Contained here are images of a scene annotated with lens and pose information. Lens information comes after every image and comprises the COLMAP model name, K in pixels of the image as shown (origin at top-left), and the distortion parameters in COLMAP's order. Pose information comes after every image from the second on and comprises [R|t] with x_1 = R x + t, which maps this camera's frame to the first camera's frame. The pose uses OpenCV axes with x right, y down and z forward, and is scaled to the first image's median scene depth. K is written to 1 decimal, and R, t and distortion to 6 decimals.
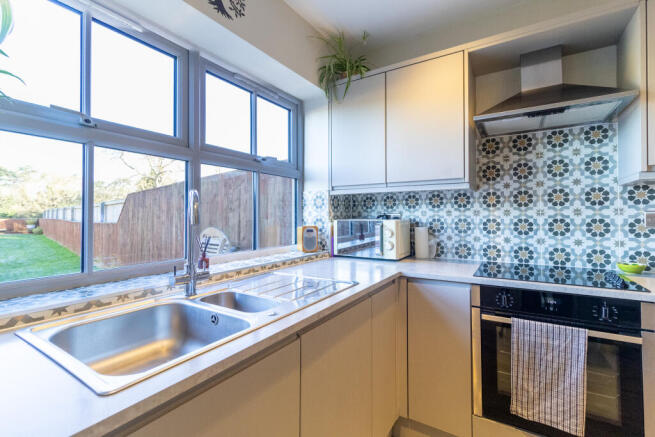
lens RADIAL K [[301.6, 0, 327.1], [0, 301.6, 216.1], [0, 0, 1]] dist [0.005817, -0.000034]
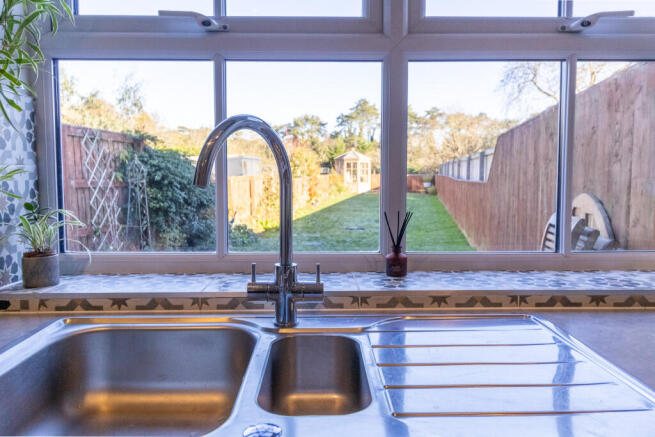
lens RADIAL K [[524.5, 0, 321.8], [0, 524.5, 206.4], [0, 0, 1]] dist [0.000173, 0.009216]
pose [[0.543940, 0.057136, -0.837177, 0.102819], [-0.002270, 0.997776, 0.066622, 0.001062], [0.839121, -0.034338, 0.542860, 0.193263]]
